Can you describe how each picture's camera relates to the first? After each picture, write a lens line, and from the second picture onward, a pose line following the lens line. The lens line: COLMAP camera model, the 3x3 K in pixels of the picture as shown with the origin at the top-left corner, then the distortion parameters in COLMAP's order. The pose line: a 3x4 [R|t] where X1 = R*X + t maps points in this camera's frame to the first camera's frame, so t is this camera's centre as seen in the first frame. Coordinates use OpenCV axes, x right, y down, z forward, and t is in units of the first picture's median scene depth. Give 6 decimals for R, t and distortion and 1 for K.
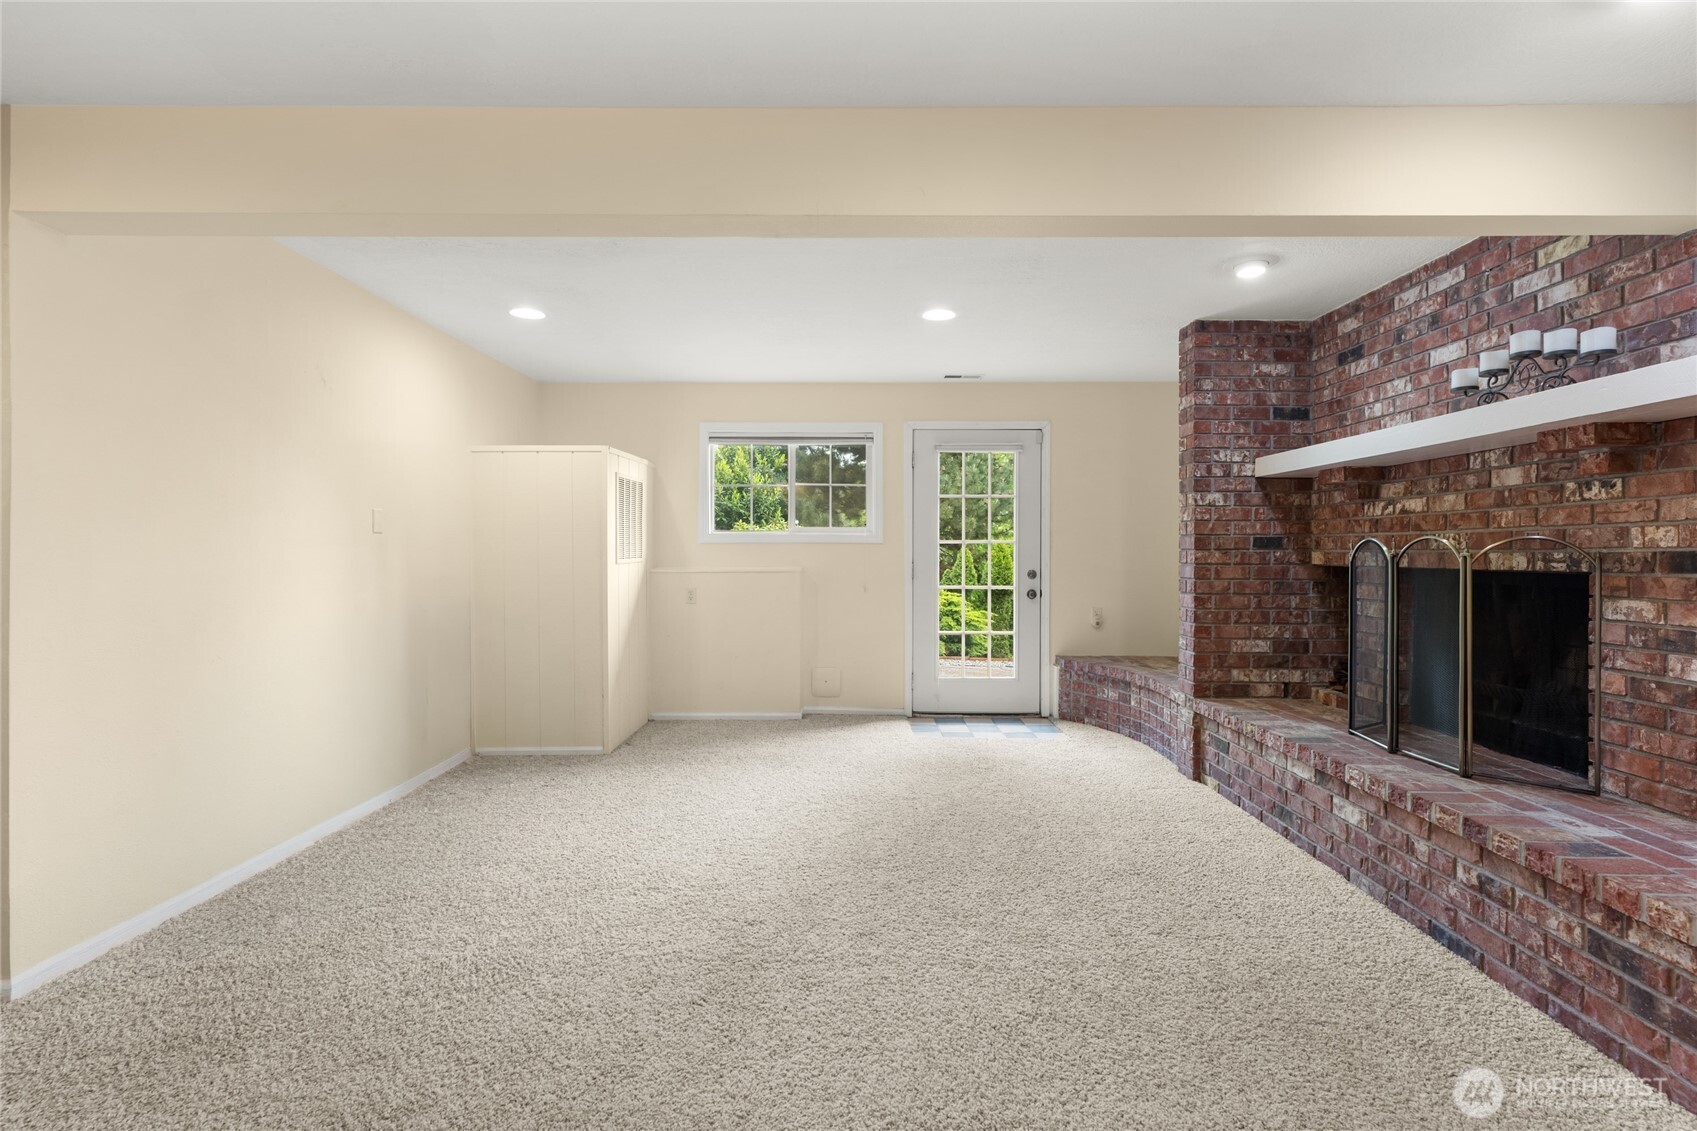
lens RADIAL K [[777.9, 0, 854.5], [0, 777.9, 554.8], [0, 0, 1]] dist [-0.001668, -0.000305]
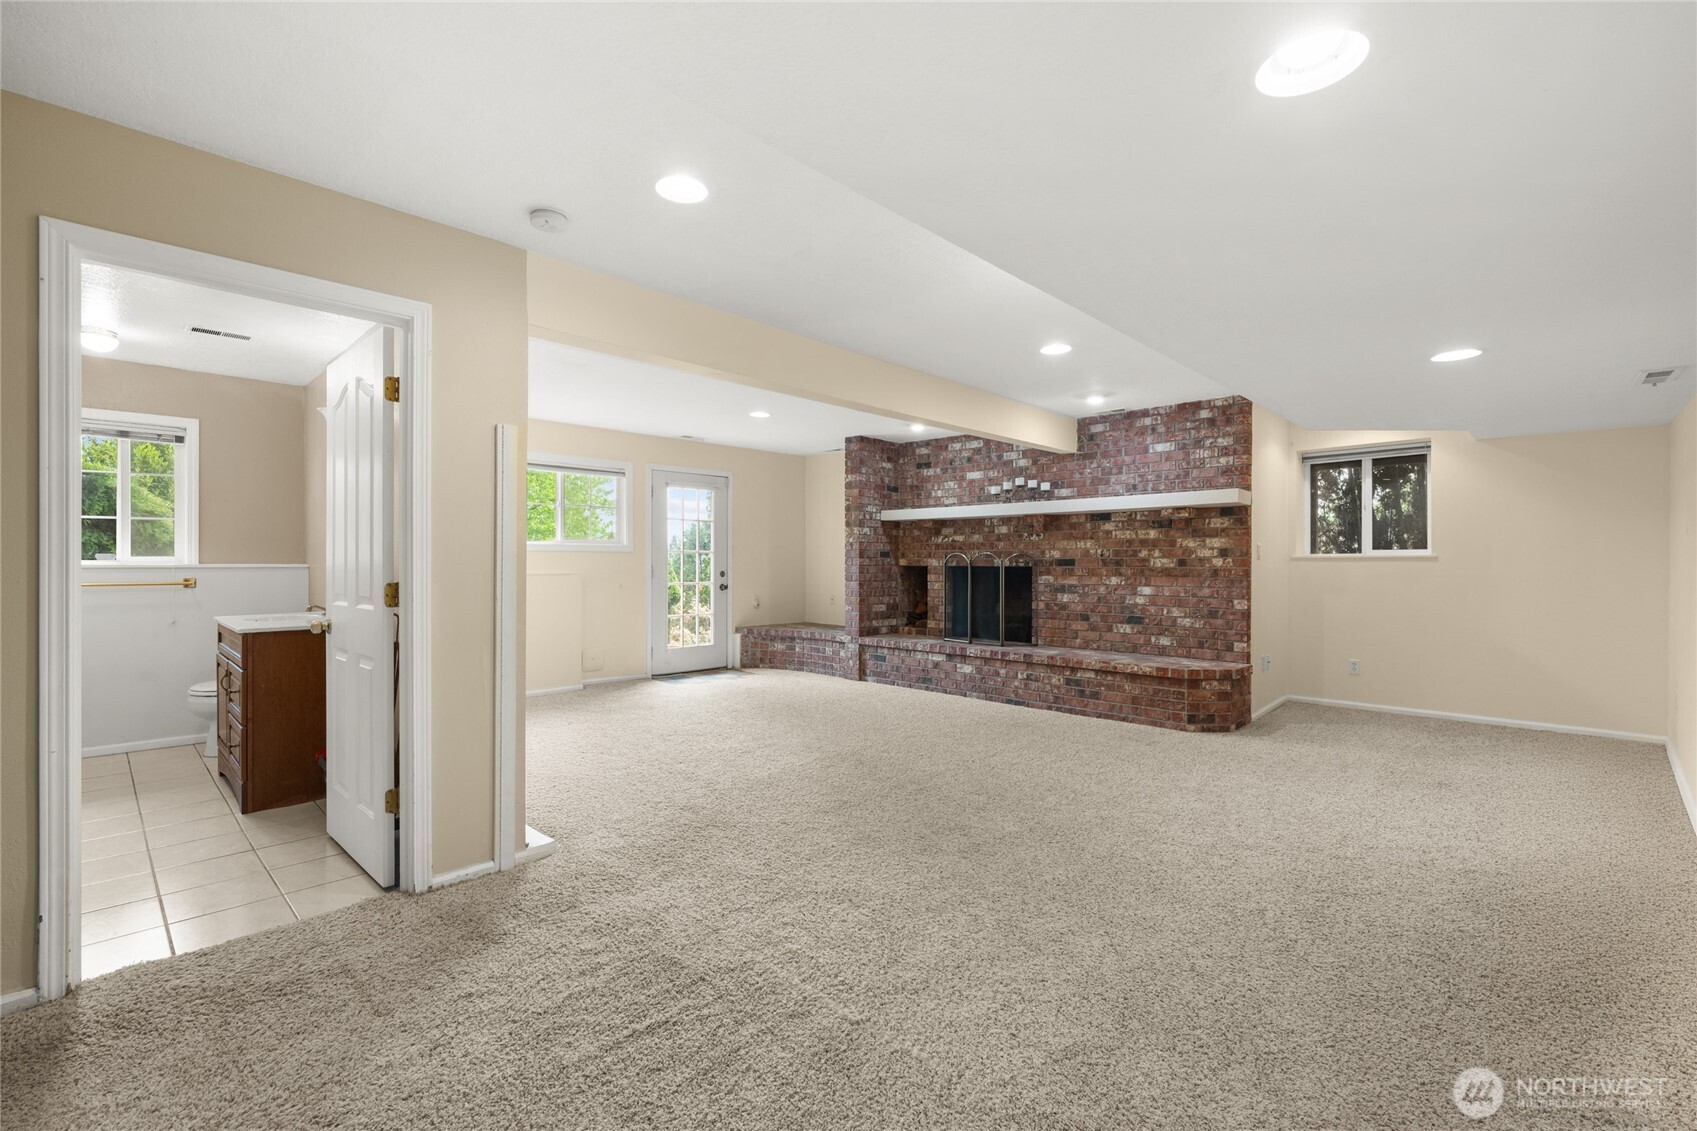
lens RADIAL K [[734.6, 0, 851.0], [0, 734.6, 561.4], [0, 0, 1]] dist [-0.002314, -0.000260]
pose [[0.686581, -0.002109, 0.727050, -1.070581], [0.002128, 0.999997, 0.000891, 0.000438], [-0.727050, 0.000935, 0.686584, -0.249078]]
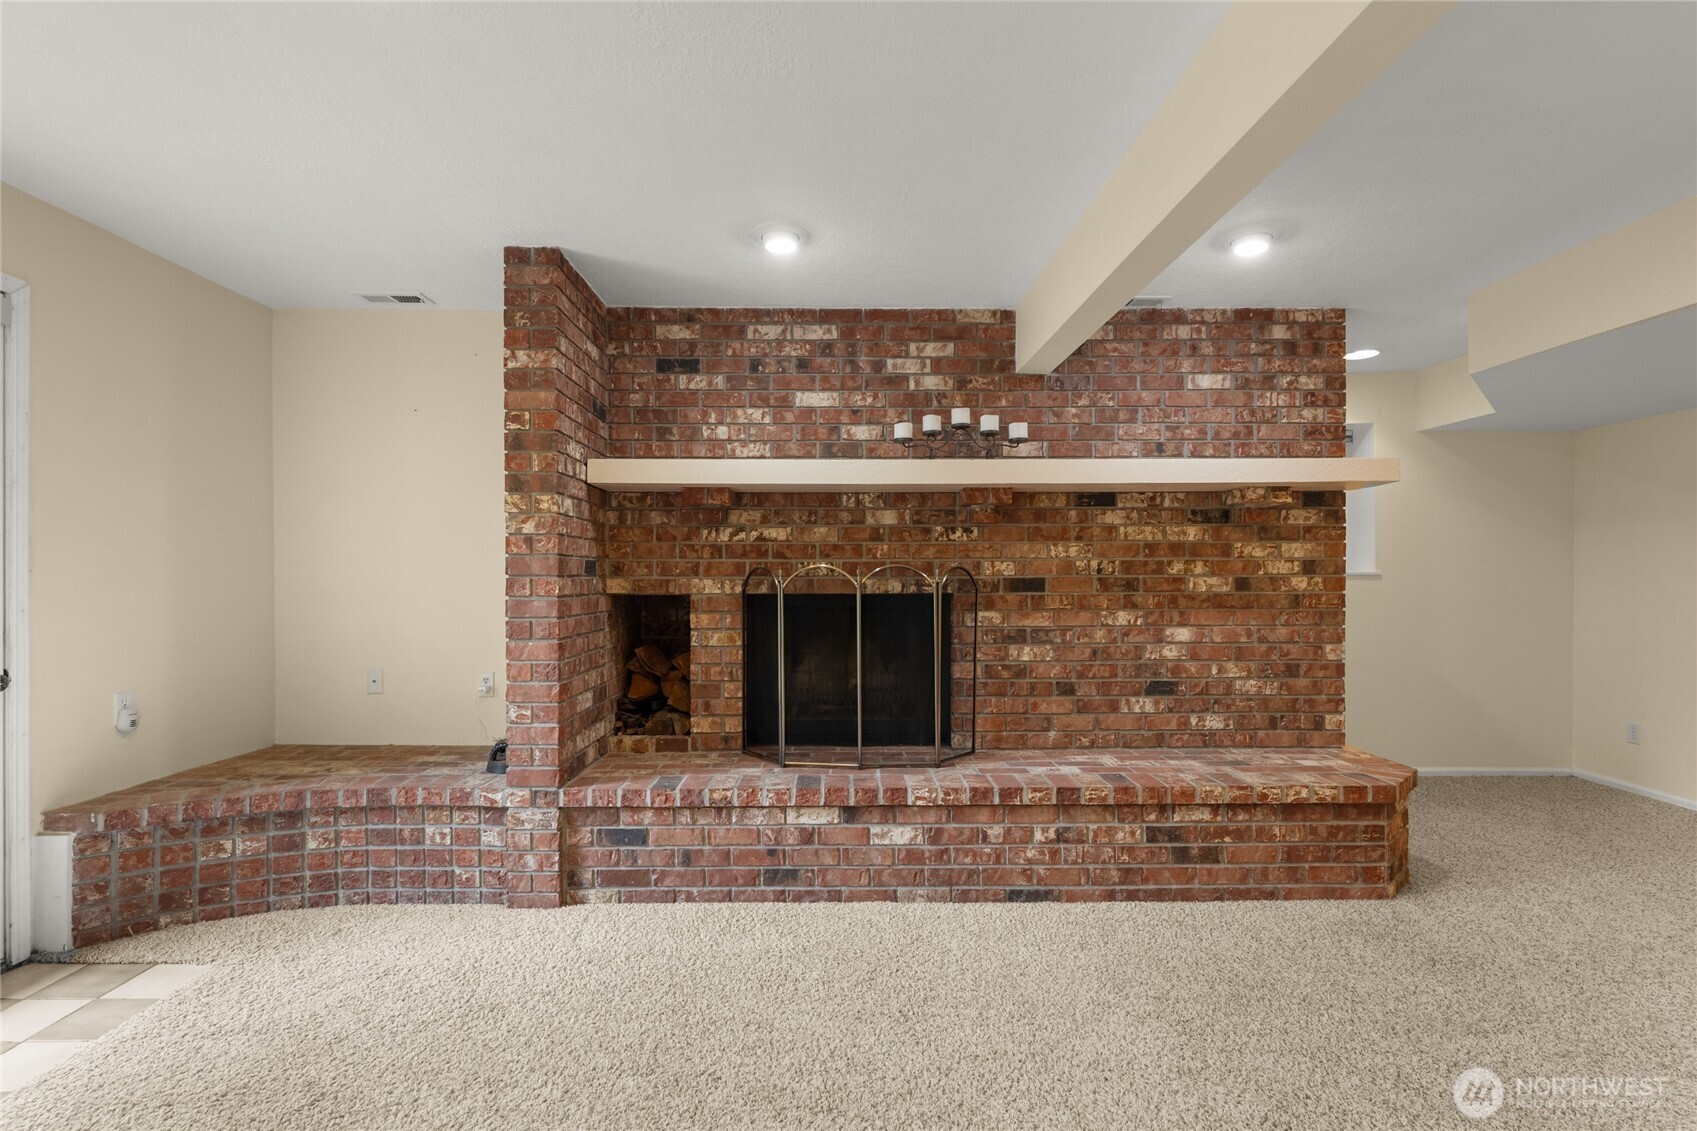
lens RADIAL K [[777.9, 0, 836.8], [0, 777.9, 577.4], [0, 0, 1]] dist [-0.001668, -0.000305]
pose [[-0.014006, -0.002153, 0.999900, -0.328347], [0.004721, 0.999986, 0.002220, -0.007336], [-0.999891, 0.004751, -0.013996, 0.942265]]
